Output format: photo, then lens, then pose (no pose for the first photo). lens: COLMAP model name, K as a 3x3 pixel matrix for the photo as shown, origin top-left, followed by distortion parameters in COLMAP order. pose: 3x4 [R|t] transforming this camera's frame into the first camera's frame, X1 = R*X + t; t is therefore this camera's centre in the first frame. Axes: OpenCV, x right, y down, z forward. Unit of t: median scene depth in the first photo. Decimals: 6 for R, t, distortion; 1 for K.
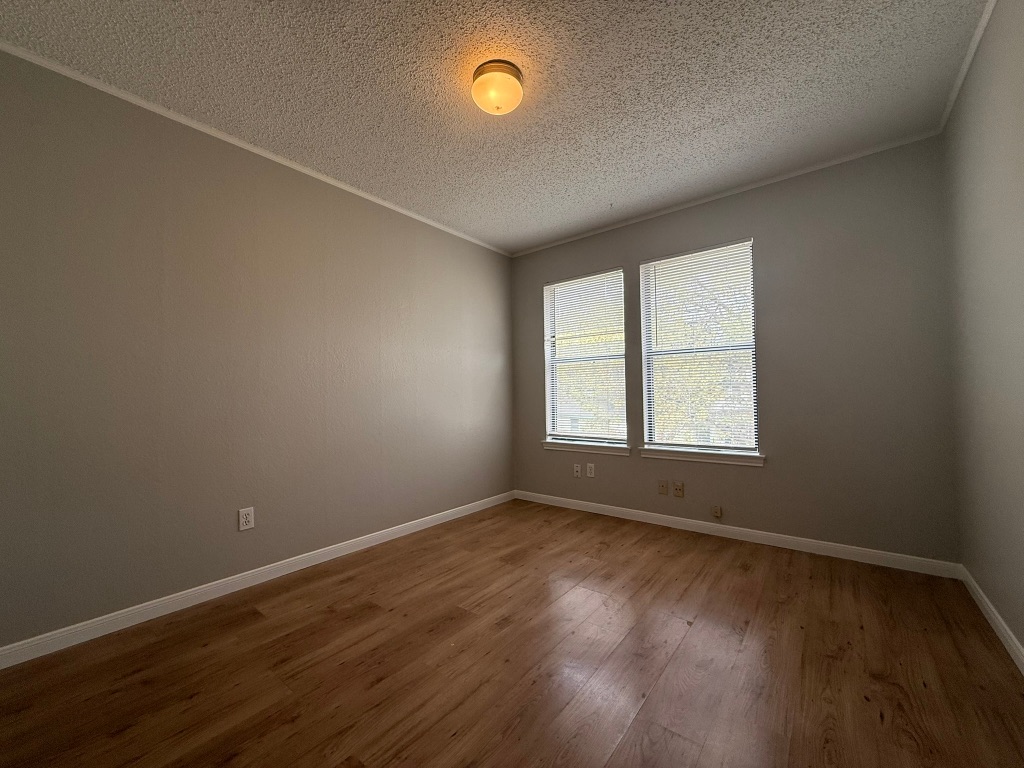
lens RADIAL K [[405.3, 0, 507.8], [0, 405.3, 382.4], [0, 0, 1]] dist [-0.000832, 0.000010]
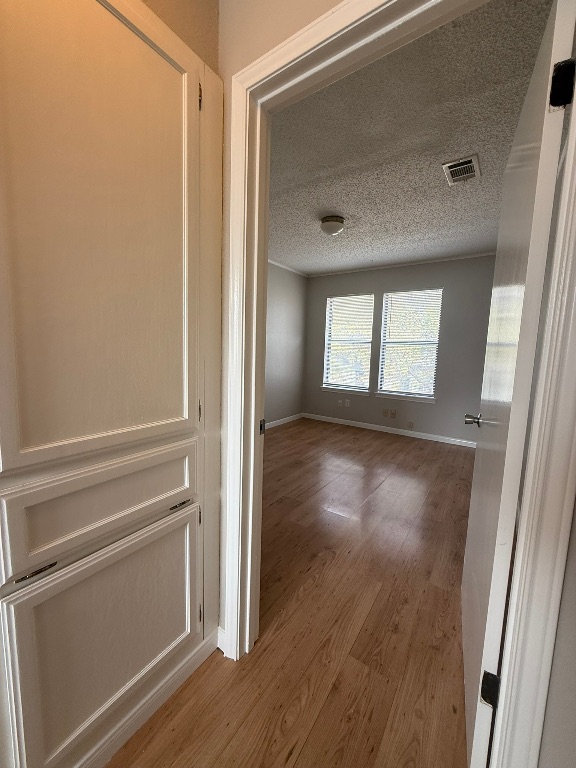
lens RADIAL K [[303.9, 0, 289.9], [0, 303.9, 381.7], [0, 0, 1]] dist [-0.000832, 0.000010]
pose [[0.995009, 0.039074, 0.091819, -0.207047], [-0.051884, 0.988569, 0.141558, -0.070878], [-0.085238, -0.145615, 0.985663, -0.369897]]
